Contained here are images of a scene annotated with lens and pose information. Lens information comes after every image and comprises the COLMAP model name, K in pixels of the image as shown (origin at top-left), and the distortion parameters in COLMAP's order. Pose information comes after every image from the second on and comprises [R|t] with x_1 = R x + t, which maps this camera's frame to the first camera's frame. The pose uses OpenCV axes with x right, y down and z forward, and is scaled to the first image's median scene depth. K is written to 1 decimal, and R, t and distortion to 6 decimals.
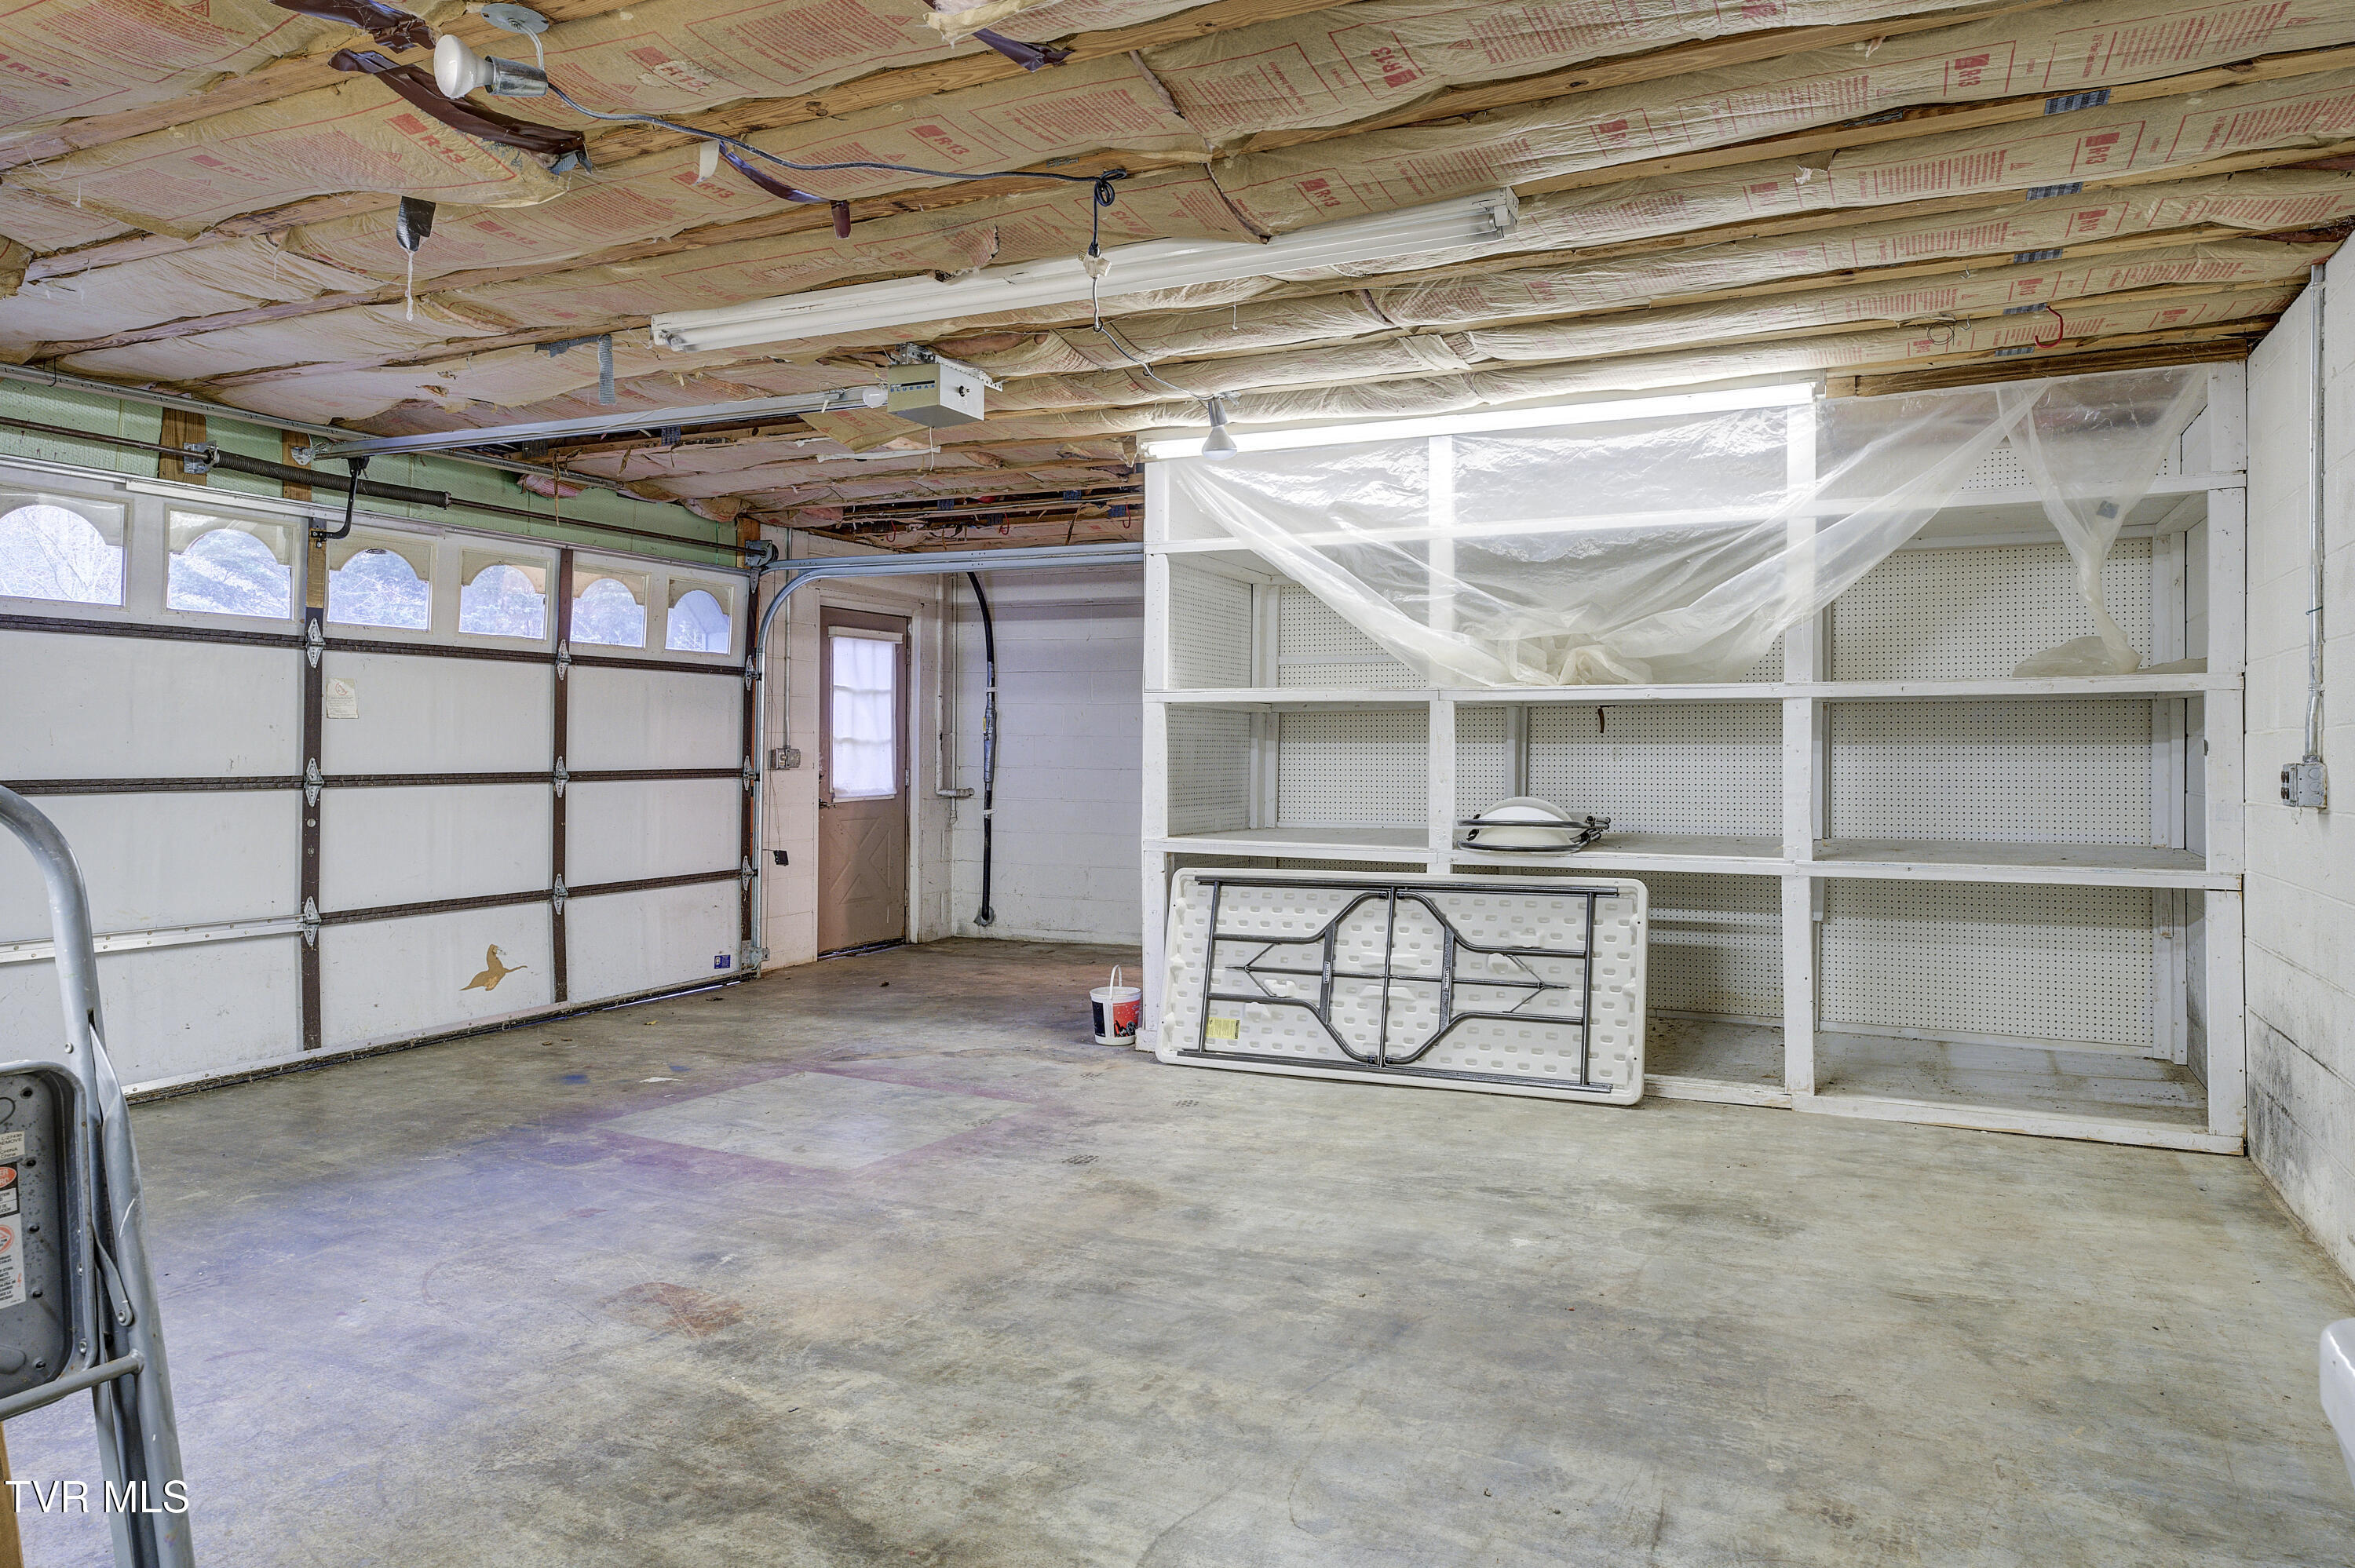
lens RADIAL K [[1530.0, 0, 1181.3], [0, 1530.0, 766.1], [0, 0, 1]] dist [0.001389, 0.000262]
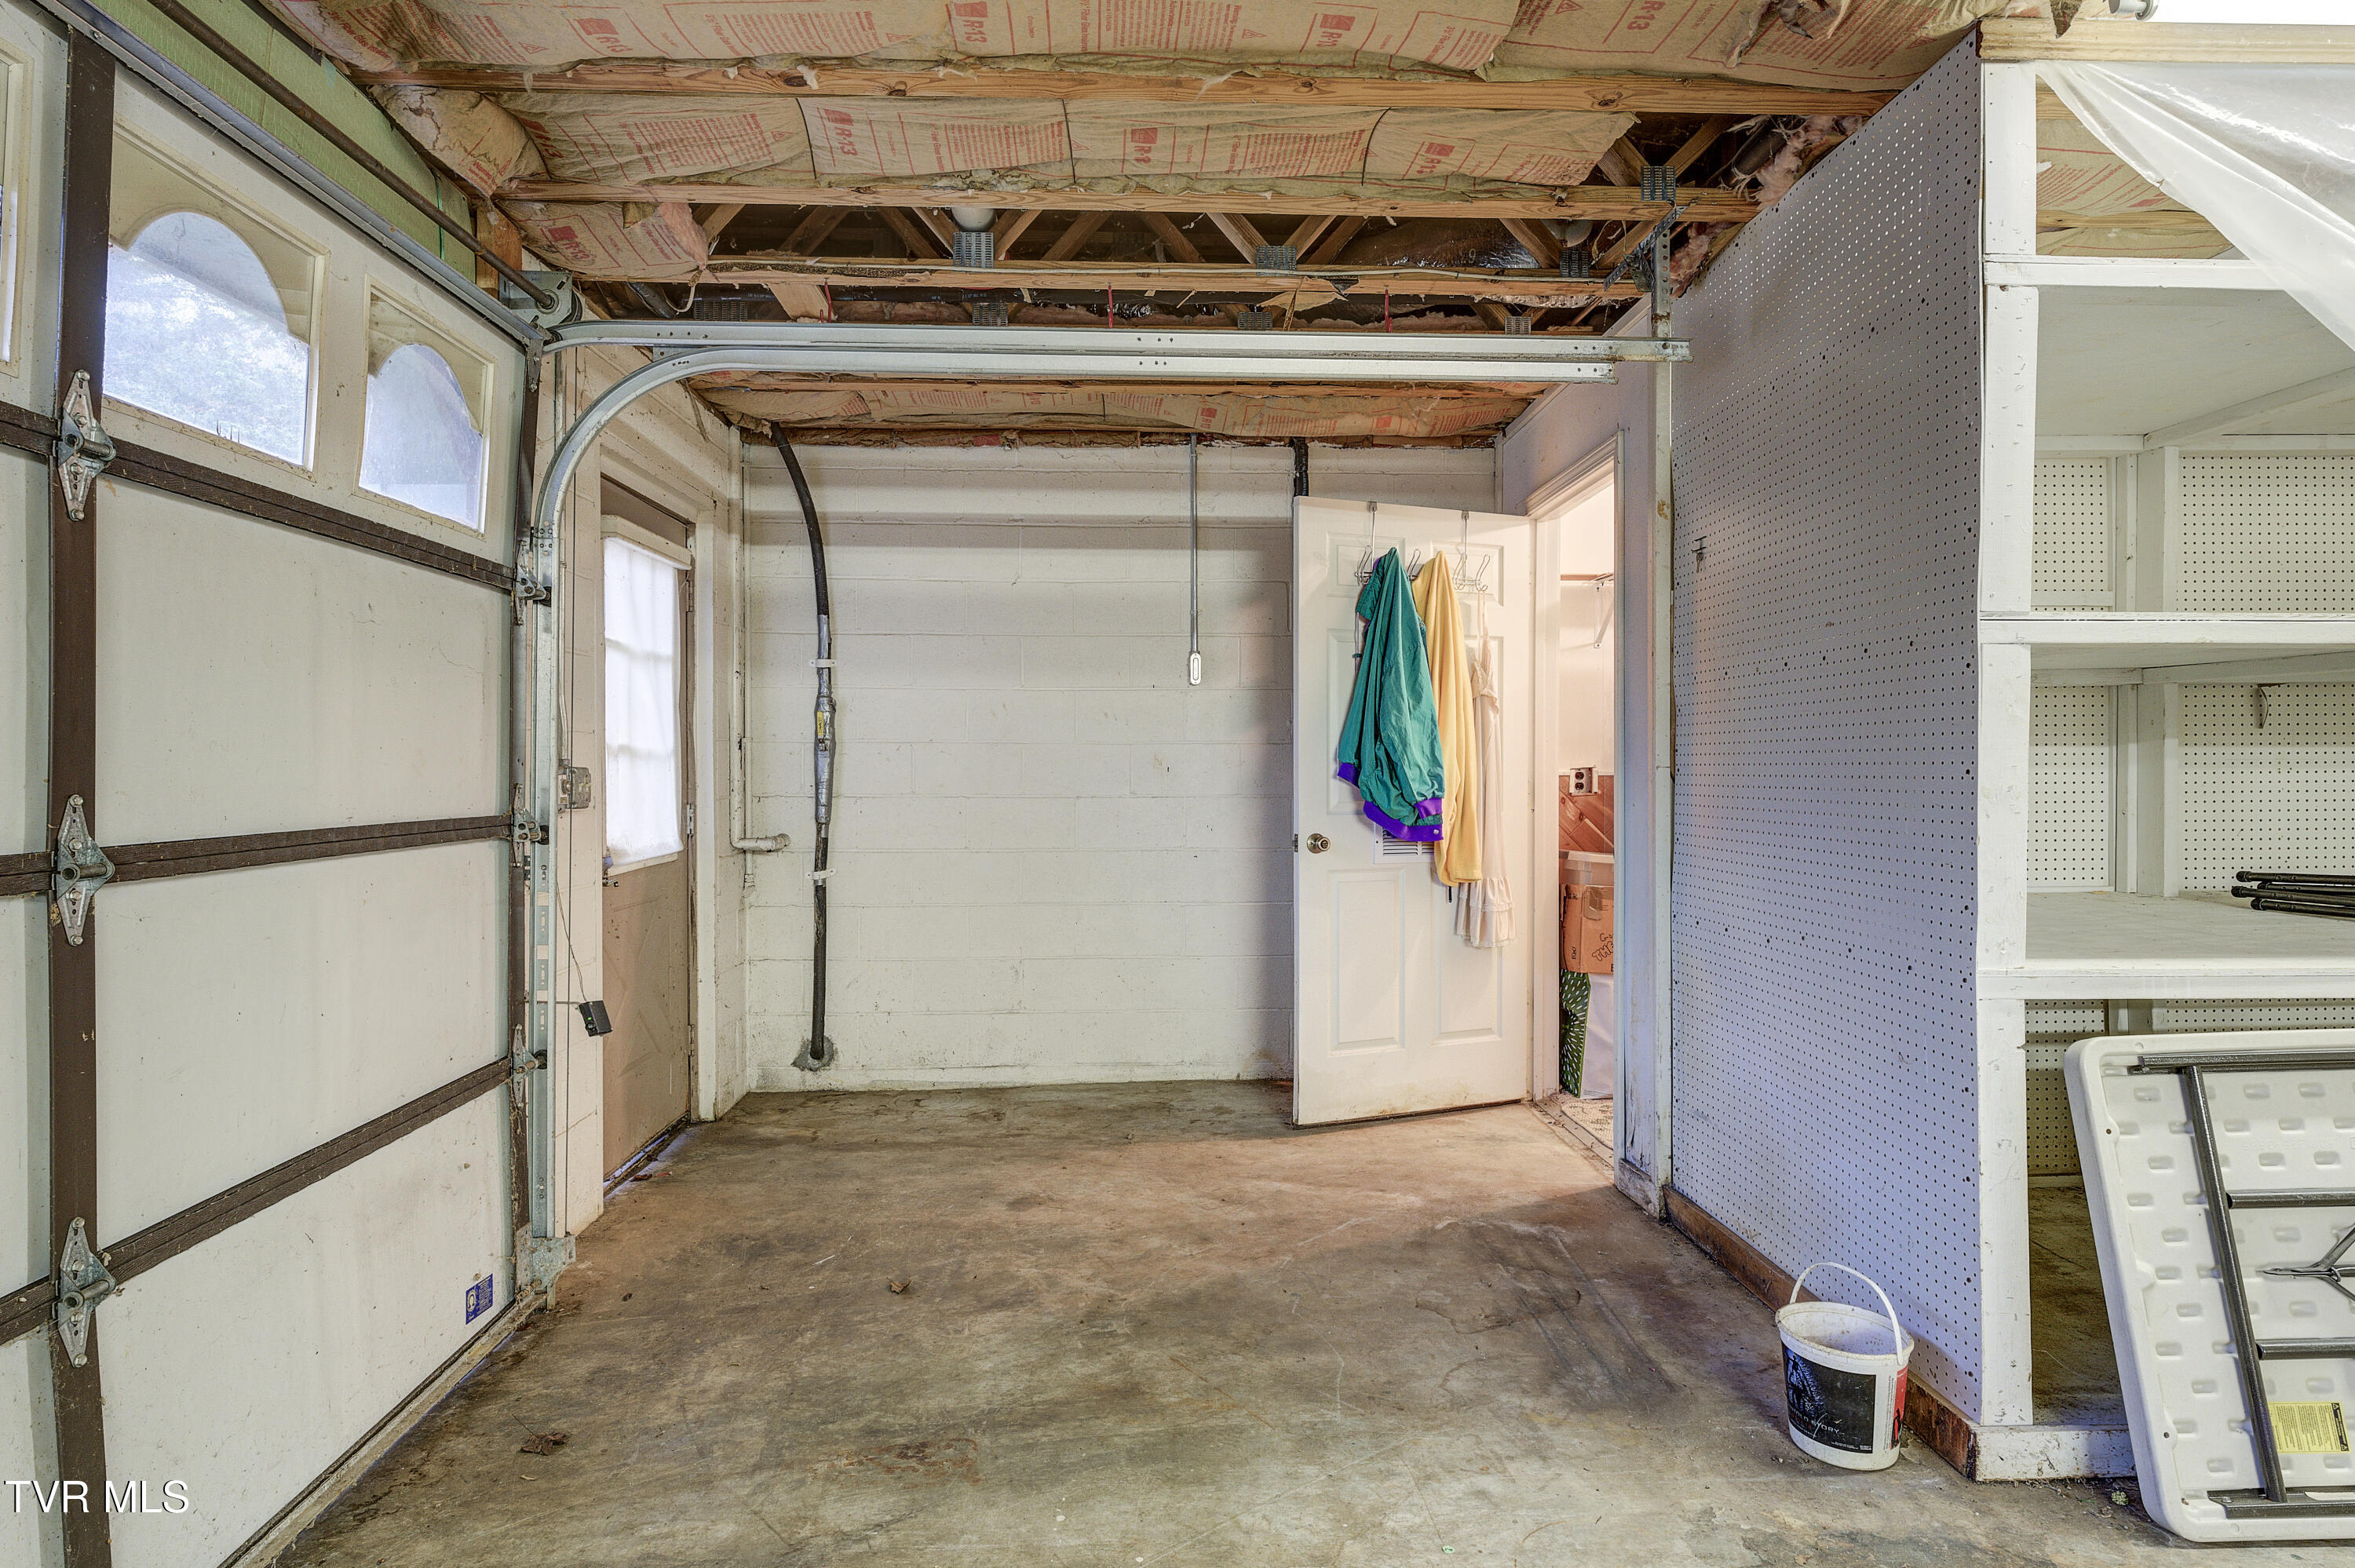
lens RADIAL K [[1326.5, 0, 1179.1], [0, 1326.5, 783.2], [0, 0, 1]] dist [-0.001120, -0.000733]
pose [[0.882131, -0.013959, 0.470798, -0.248875], [0.013286, 0.999900, 0.004752, -0.005359], [-0.470817, 0.002064, 0.882228, 0.504604]]
